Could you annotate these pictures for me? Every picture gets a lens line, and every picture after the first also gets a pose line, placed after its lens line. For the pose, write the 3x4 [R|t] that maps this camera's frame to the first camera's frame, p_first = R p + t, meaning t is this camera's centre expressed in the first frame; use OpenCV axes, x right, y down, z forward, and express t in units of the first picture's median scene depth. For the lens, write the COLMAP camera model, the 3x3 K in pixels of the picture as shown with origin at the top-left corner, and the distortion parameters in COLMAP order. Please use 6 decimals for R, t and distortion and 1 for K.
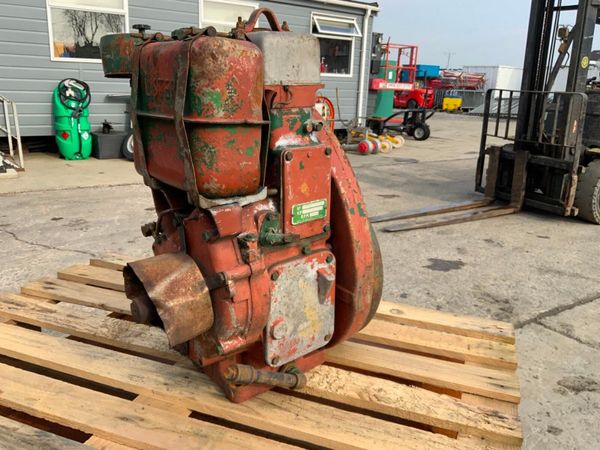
lens RADIAL K [[509.3, 0, 299.6], [0, 509.3, 228.9], [0, 0, 1]] dist [0.049057, -0.100405]
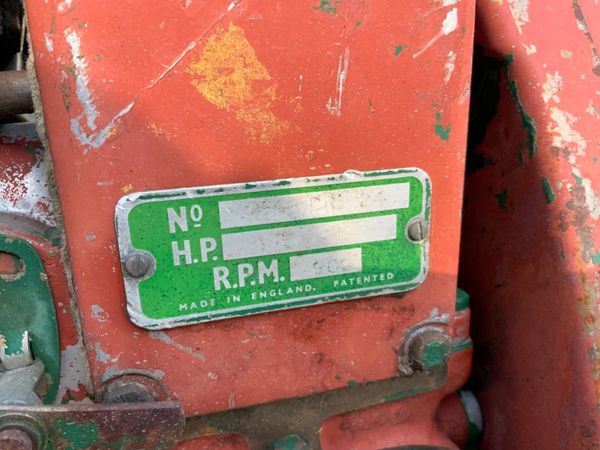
lens RADIAL K [[509.3, 0, 300.7], [0, 509.3, 225.3], [0, 0, 1]] dist [0.049057, -0.100405]
pose [[0.905418, 0.091921, -0.414450, 0.085002], [-0.092828, 0.995519, 0.018004, -0.043701], [0.414248, 0.022172, 0.909894, 0.875418]]
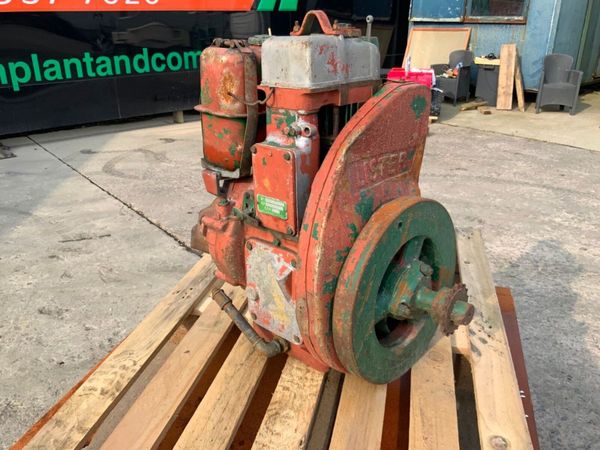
lens RADIAL K [[509.3, 0, 299.4], [0, 509.3, 229.7], [0, 0, 1]] dist [0.049057, -0.100405]
pose [[0.122114, 0.355207, -0.926777, 1.043201], [-0.274714, 0.909381, 0.312343, -0.342902], [0.953740, 0.216457, 0.208629, 0.850506]]
